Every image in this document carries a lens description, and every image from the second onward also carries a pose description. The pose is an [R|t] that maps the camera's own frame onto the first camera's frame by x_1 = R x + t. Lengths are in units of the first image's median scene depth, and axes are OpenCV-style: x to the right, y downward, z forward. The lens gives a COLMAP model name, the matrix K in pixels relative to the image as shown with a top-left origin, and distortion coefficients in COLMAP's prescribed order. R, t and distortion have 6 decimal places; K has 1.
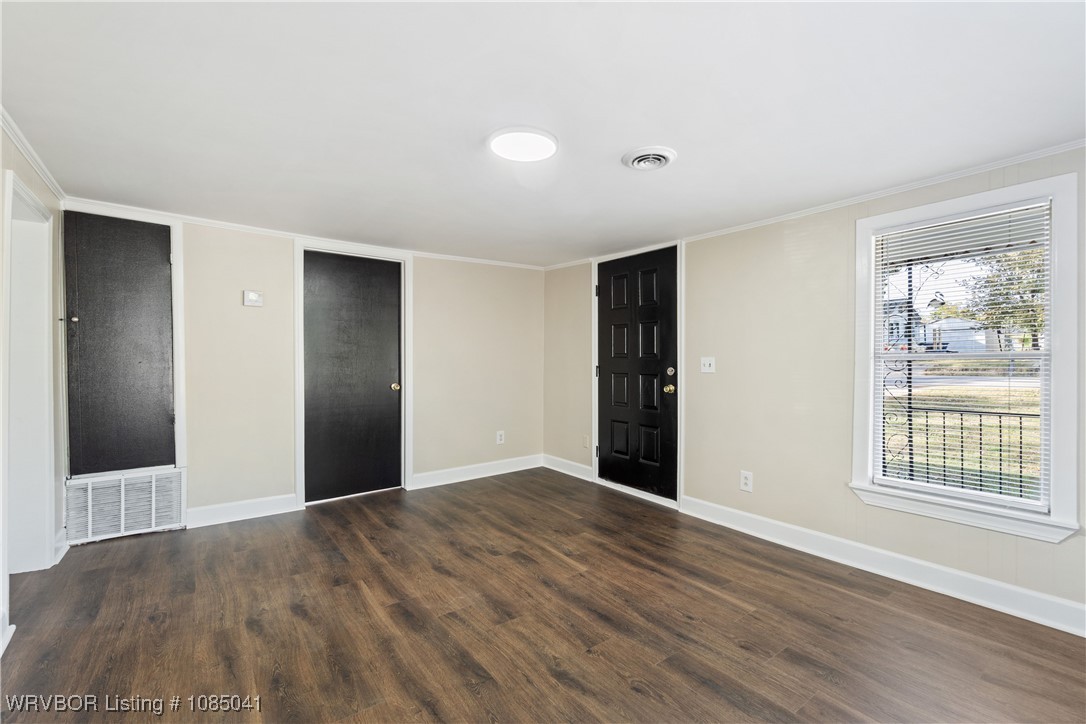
lens RADIAL K [[470.6, 0, 541.5], [0, 470.6, 355.5], [0, 0, 1]] dist [0.003820, 0.000875]
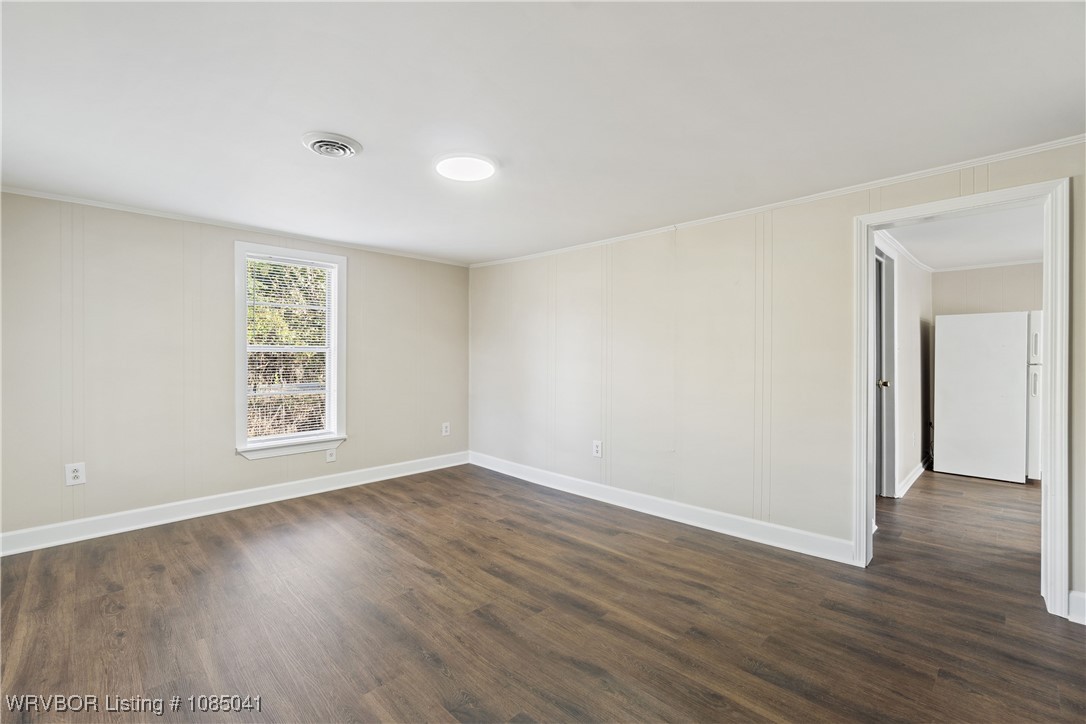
lens RADIAL K [[470.6, 0, 542.3], [0, 470.6, 365.7], [0, 0, 1]] dist [0.003820, 0.000875]
pose [[-0.988995, -0.001515, -0.147944, -0.049567], [-0.003016, 0.999946, 0.009920, 0.016149], [0.147921, 0.010257, -0.988946, 1.941883]]
